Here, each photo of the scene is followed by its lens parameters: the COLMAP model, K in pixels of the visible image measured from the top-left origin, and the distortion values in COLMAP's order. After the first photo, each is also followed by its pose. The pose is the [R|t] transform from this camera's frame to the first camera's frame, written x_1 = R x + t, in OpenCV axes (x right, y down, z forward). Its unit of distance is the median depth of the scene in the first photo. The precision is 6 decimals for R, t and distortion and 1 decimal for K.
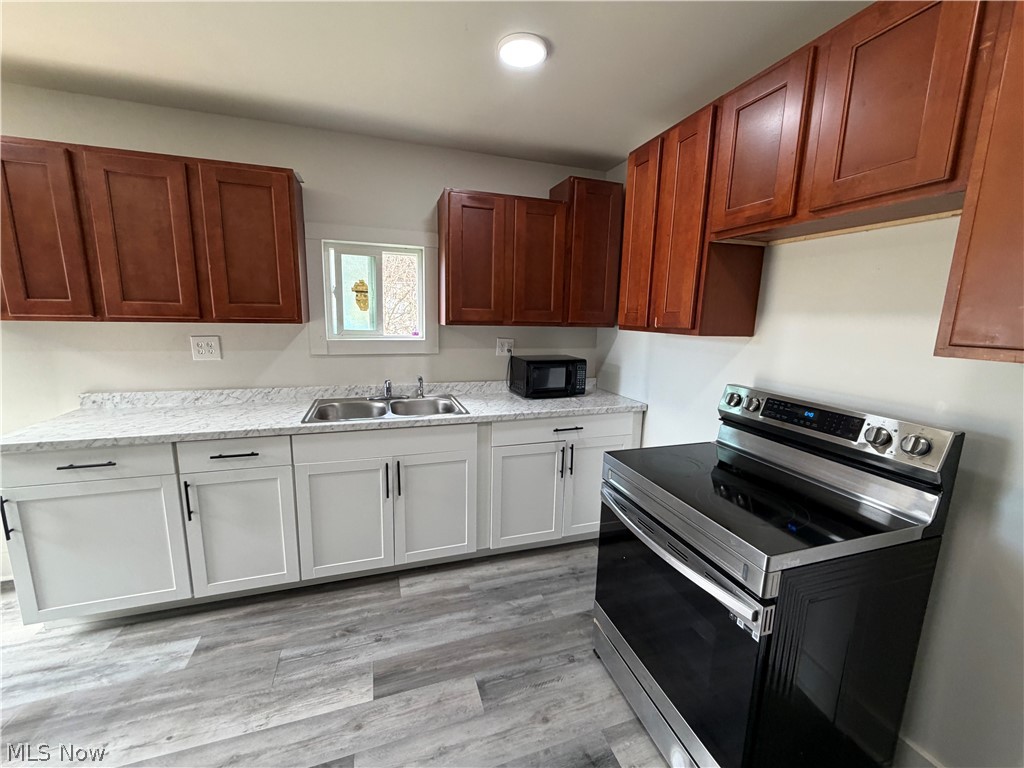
lens RADIAL K [[408.6, 0, 510.0], [0, 408.6, 382.5], [0, 0, 1]] dist [-0.002219, 0.001133]
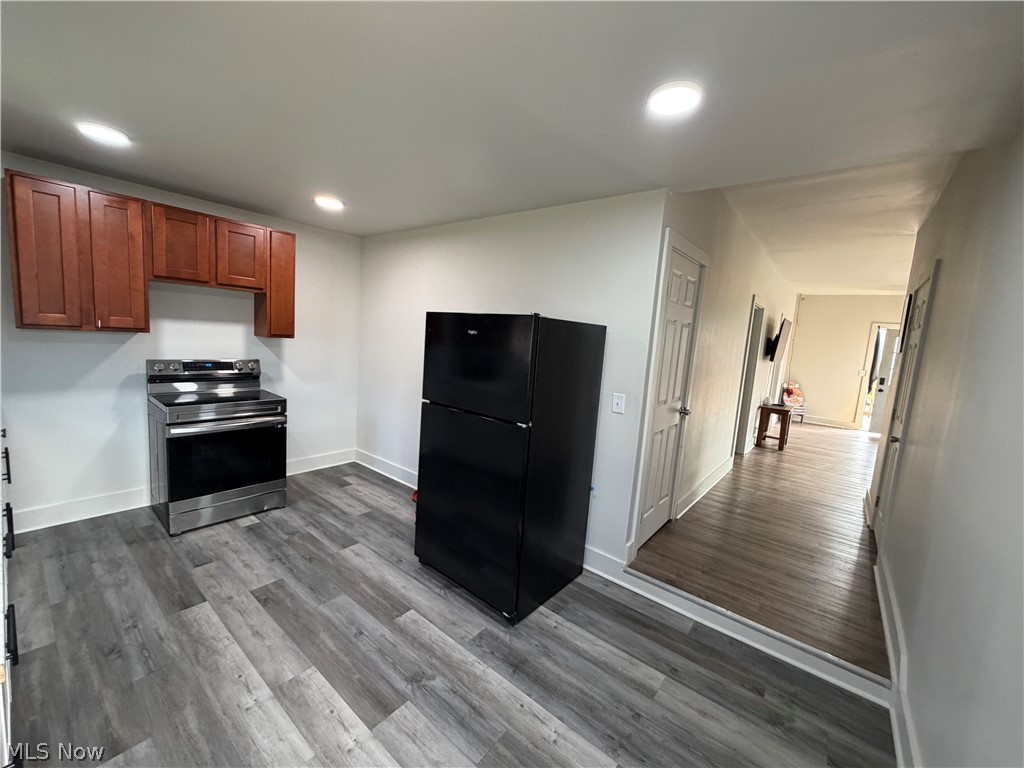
lens RADIAL K [[408.6, 0, 510.1], [0, 408.6, 383.2], [0, 0, 1]] dist [-0.002219, 0.001133]
pose [[-0.536249, -0.160023, 0.828752, -1.529568], [0.061468, 0.971853, 0.227427, -0.175645], [-0.841819, 0.172899, -0.511319, 0.547852]]
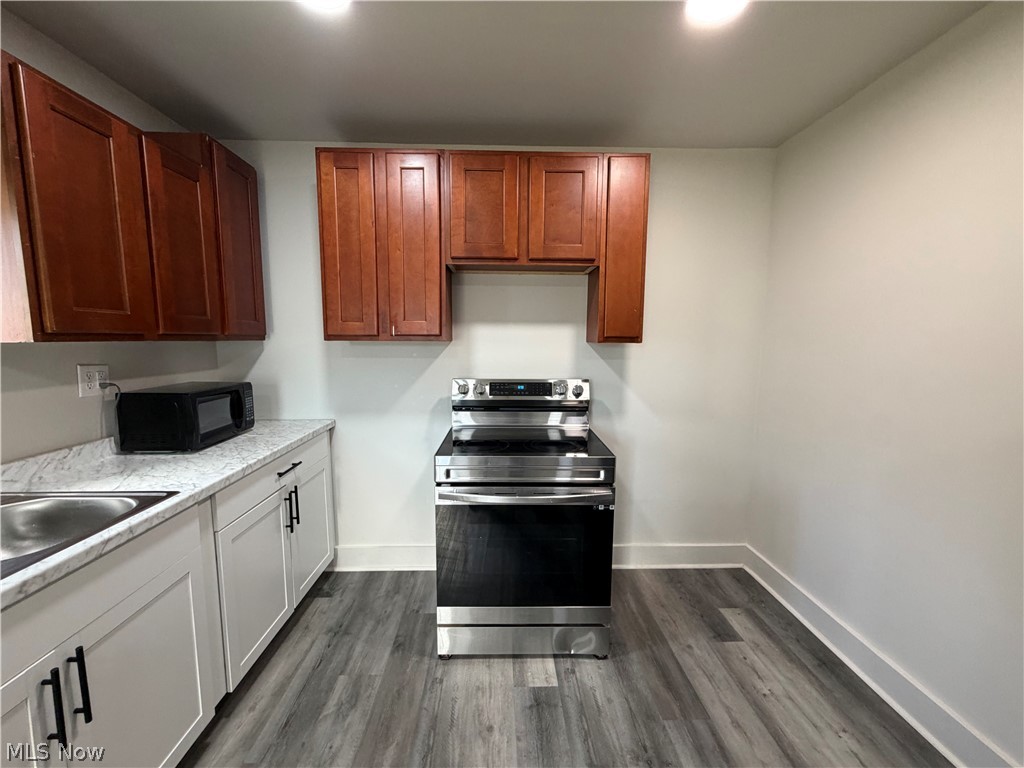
lens RADIAL K [[408.6, 0, 508.0], [0, 408.6, 383.4], [0, 0, 1]] dist [-0.002219, 0.001133]
pose [[0.289896, -0.126618, 0.948645, -0.544766], [0.160908, 0.983548, 0.082105, -0.052158], [-0.943435, 0.128843, 0.305501, 0.408535]]
